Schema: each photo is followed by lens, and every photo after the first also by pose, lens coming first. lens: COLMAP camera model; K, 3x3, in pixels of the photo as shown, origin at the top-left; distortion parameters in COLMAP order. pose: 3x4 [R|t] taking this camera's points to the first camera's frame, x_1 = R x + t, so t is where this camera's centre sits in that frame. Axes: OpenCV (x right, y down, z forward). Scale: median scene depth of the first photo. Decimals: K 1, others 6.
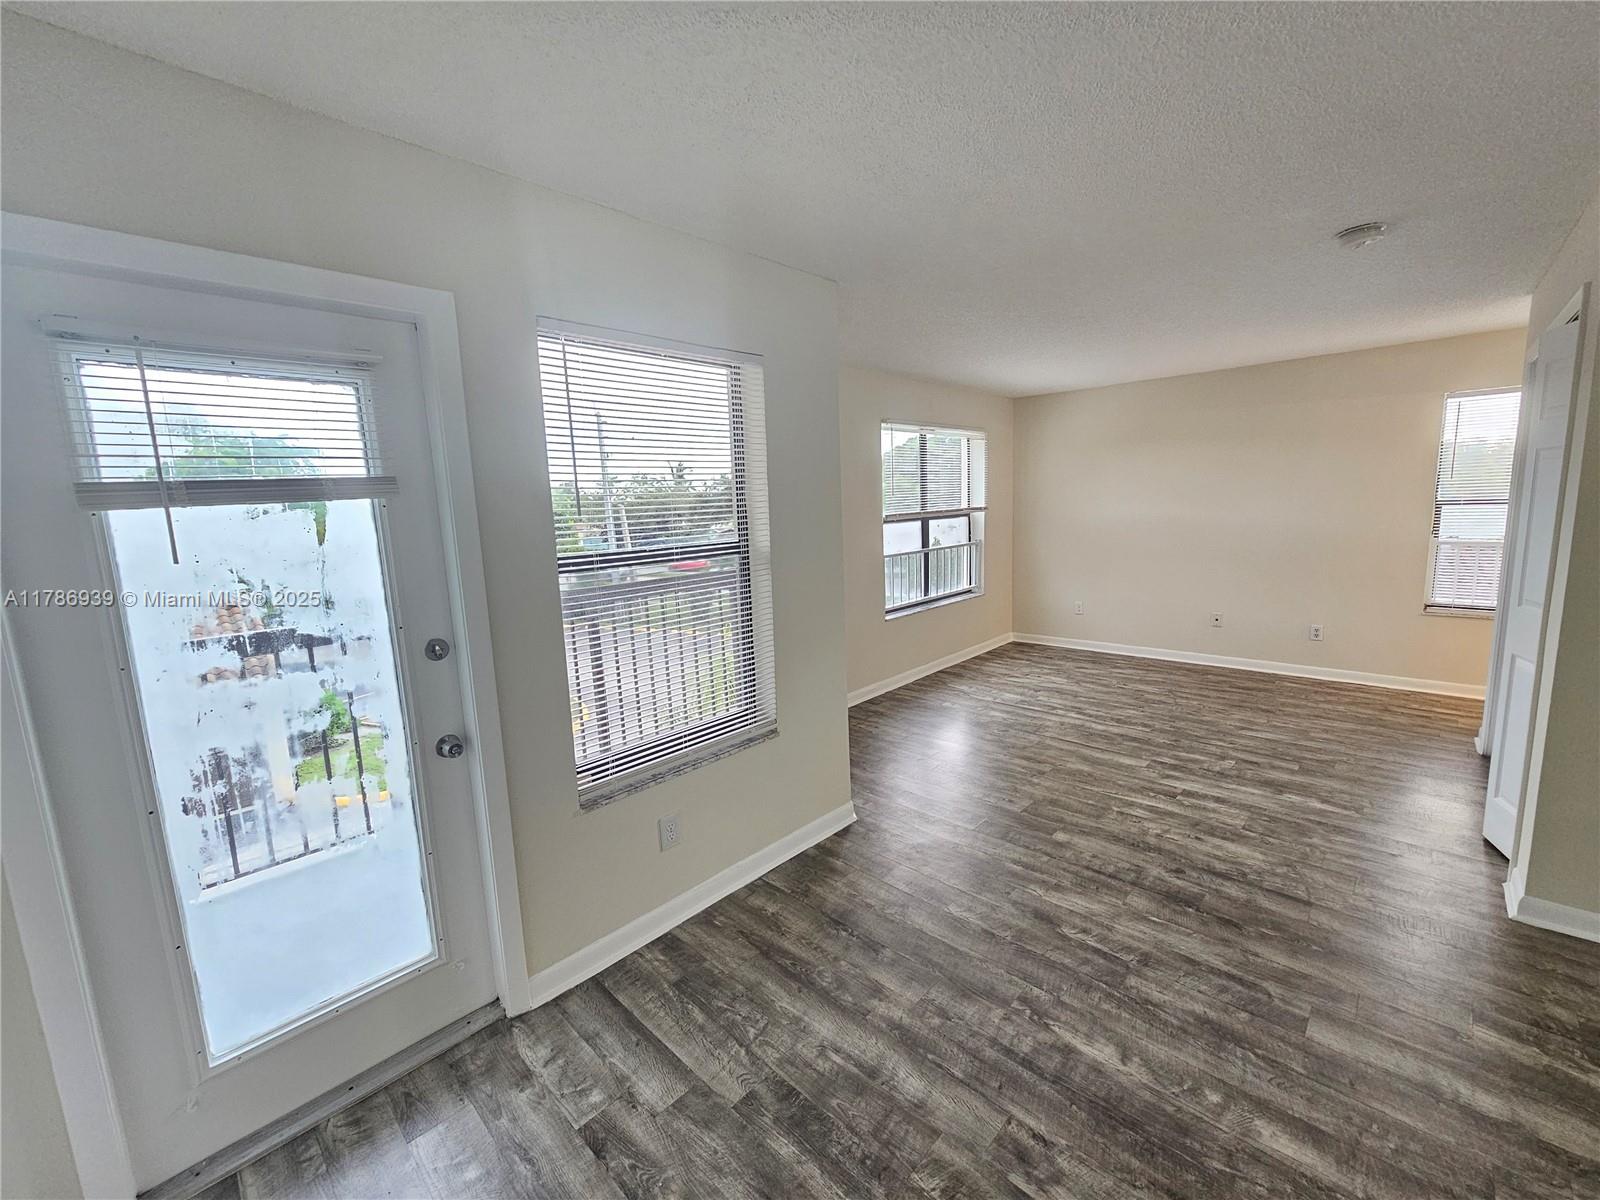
lens RADIAL K [[653.5, 0, 800.0], [0, 653.5, 597.2], [0, 0, 1]] dist [0.001322, 0.001027]
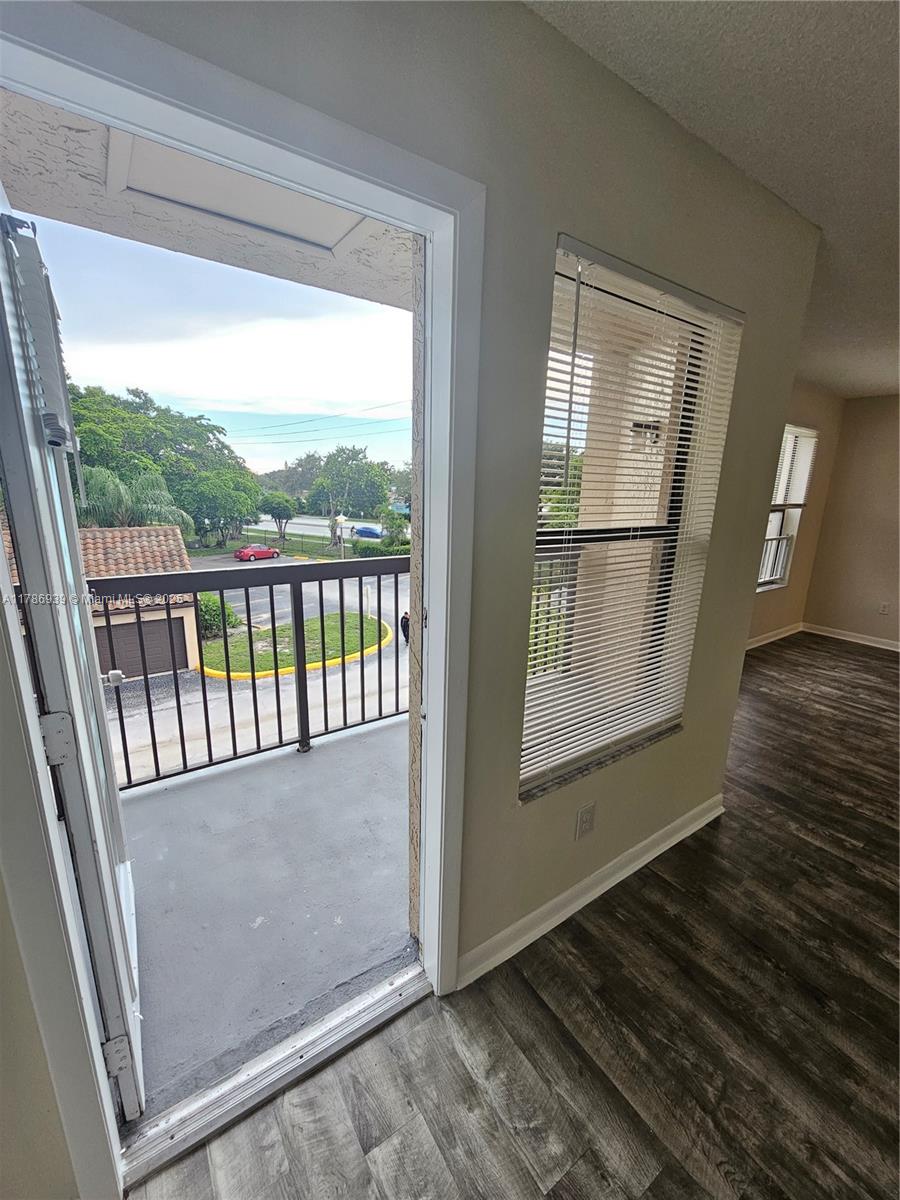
lens RADIAL K [[490.1, 0, 449.1], [0, 490.1, 602.6], [0, 0, 1]] dist [0.001322, 0.001027]
pose [[0.977775, 0.107728, -0.179863, -0.314728], [-0.090827, 0.990862, 0.099713, -0.020975], [0.188962, -0.081161, 0.978625, 0.285401]]
